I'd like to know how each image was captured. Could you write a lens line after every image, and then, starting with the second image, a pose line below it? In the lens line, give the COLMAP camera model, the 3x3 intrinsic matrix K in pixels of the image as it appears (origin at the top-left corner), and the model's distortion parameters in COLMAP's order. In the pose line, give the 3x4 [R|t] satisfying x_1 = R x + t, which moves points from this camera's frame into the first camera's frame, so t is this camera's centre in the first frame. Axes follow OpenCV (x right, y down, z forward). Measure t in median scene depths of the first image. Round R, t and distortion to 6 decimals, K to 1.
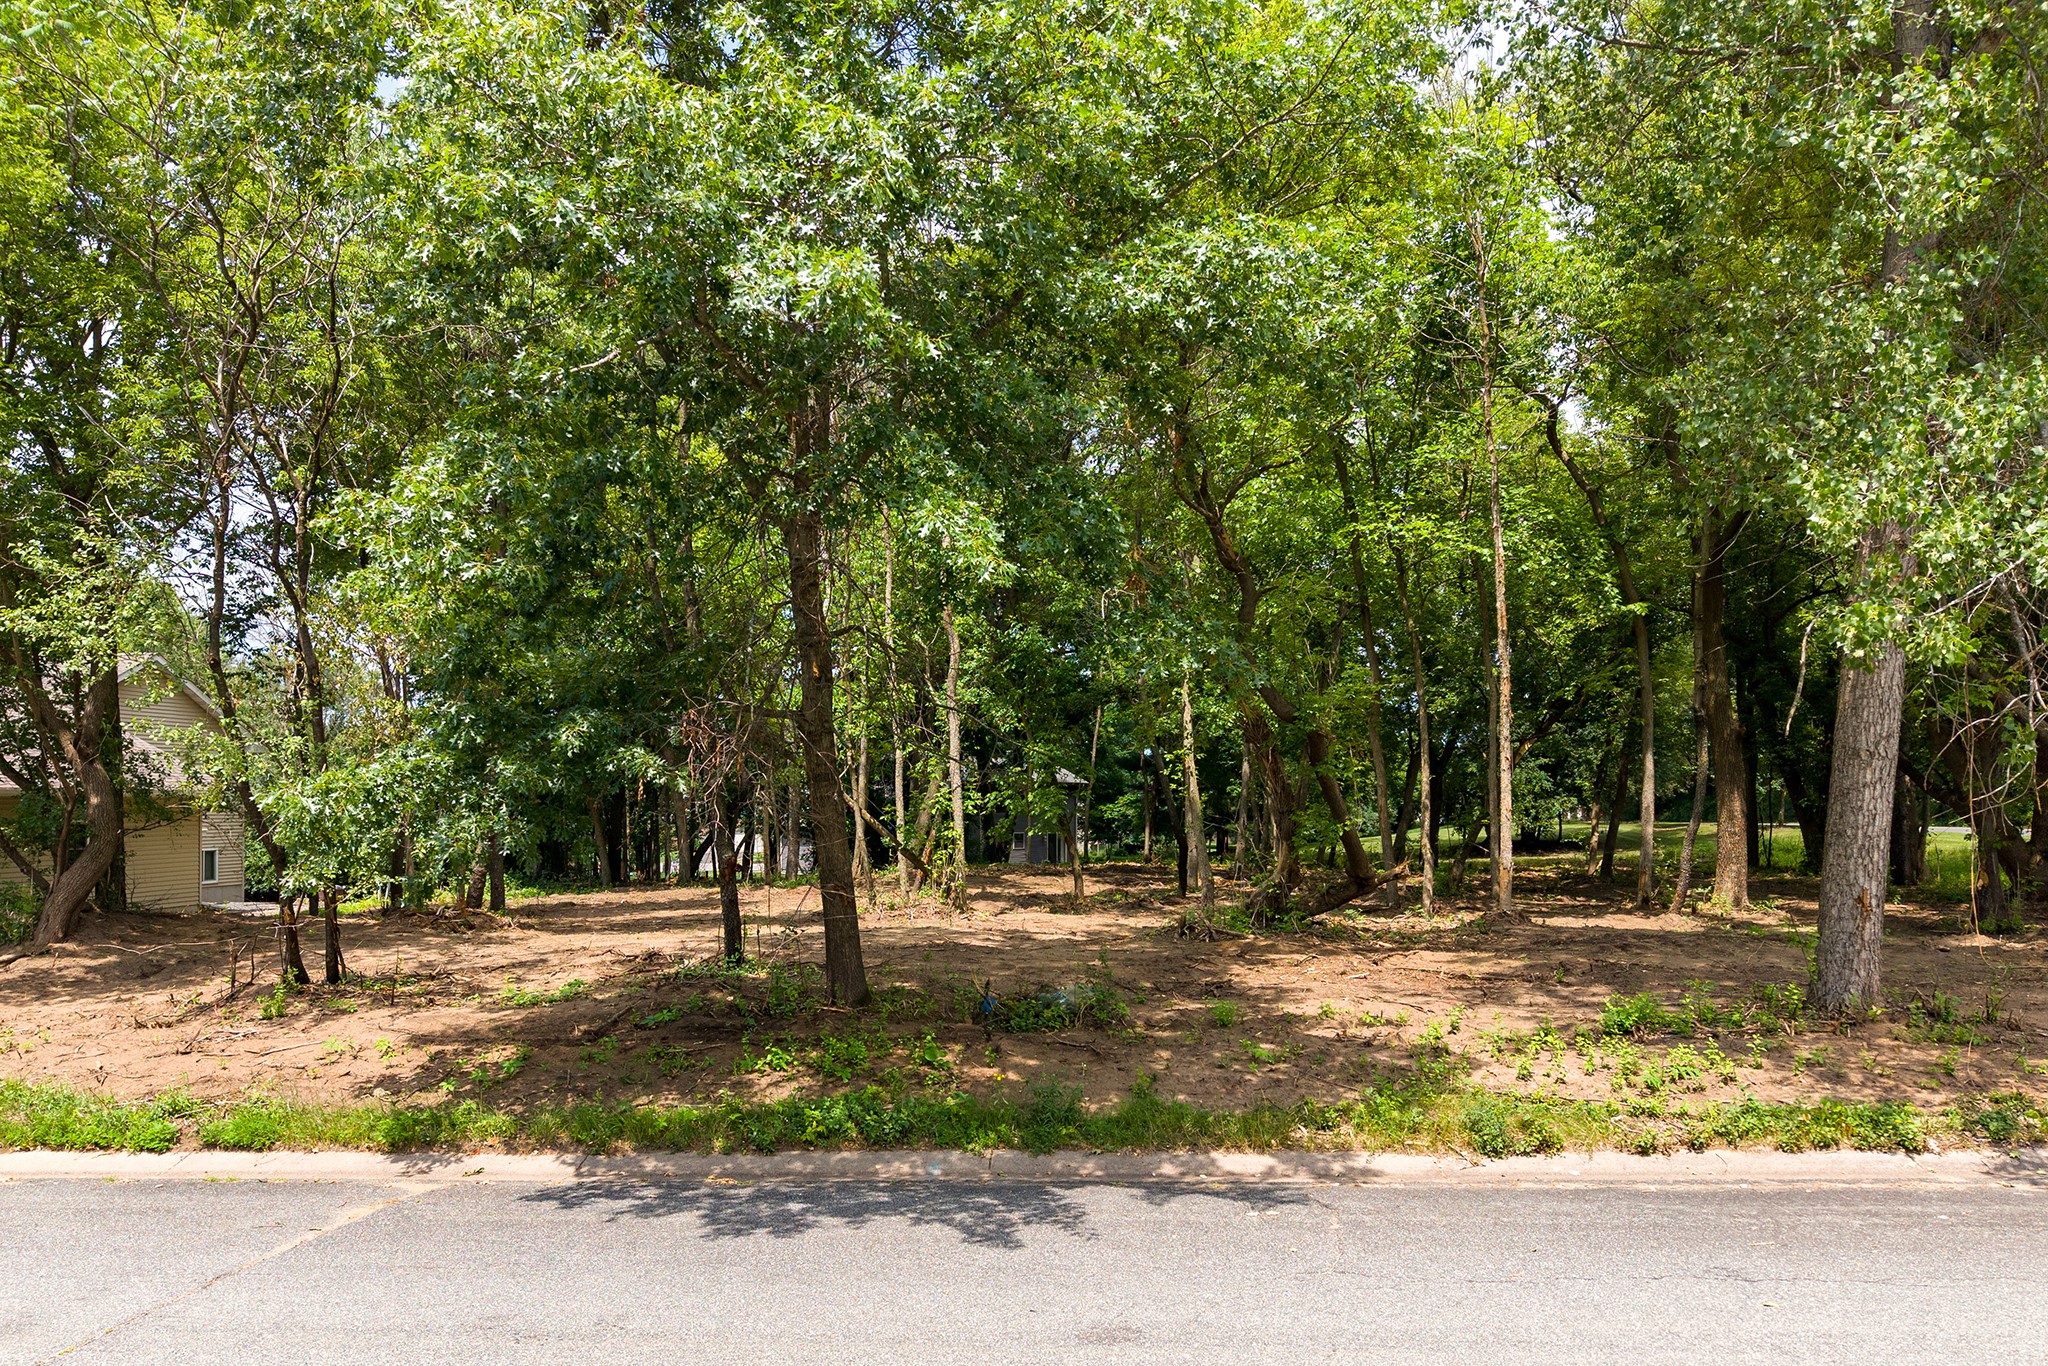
lens RADIAL K [[1415.5, 0, 1023.2], [0, 1415.5, 693.0], [0, 0, 1]] dist [0.011380, -0.012831]
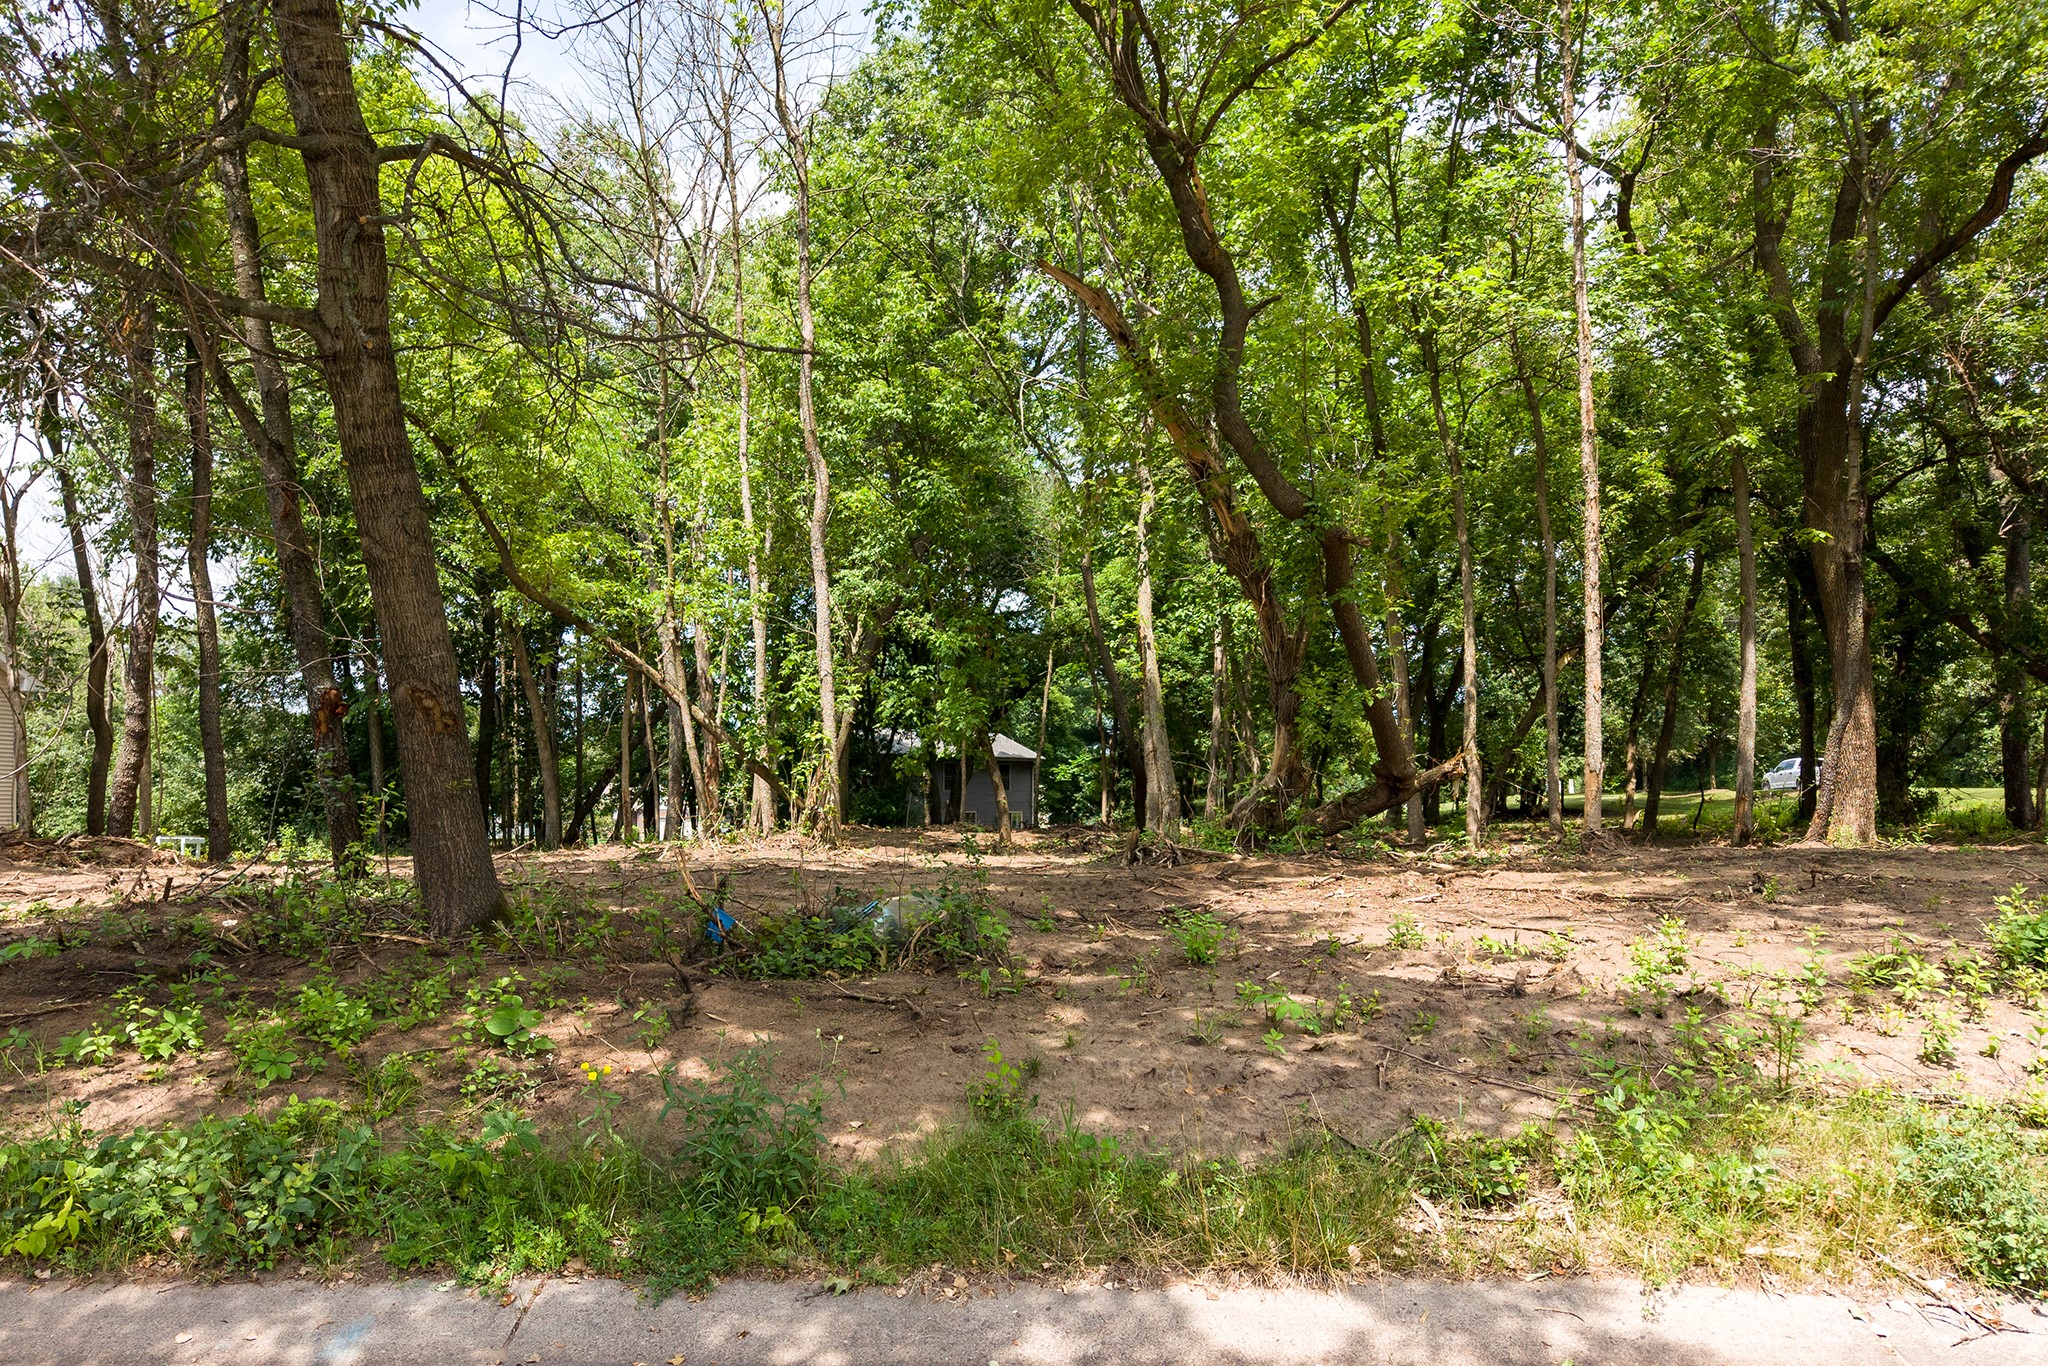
lens RADIAL K [[1415.5, 0, 1024.8], [0, 1415.5, 673.2], [0, 0, 1]] dist [0.011380, -0.012831]
pose [[0.999688, -0.002288, 0.024890, 0.077739], [0.002617, 0.999910, -0.013187, 0.159078], [-0.024858, 0.013248, 0.999603, 0.576356]]
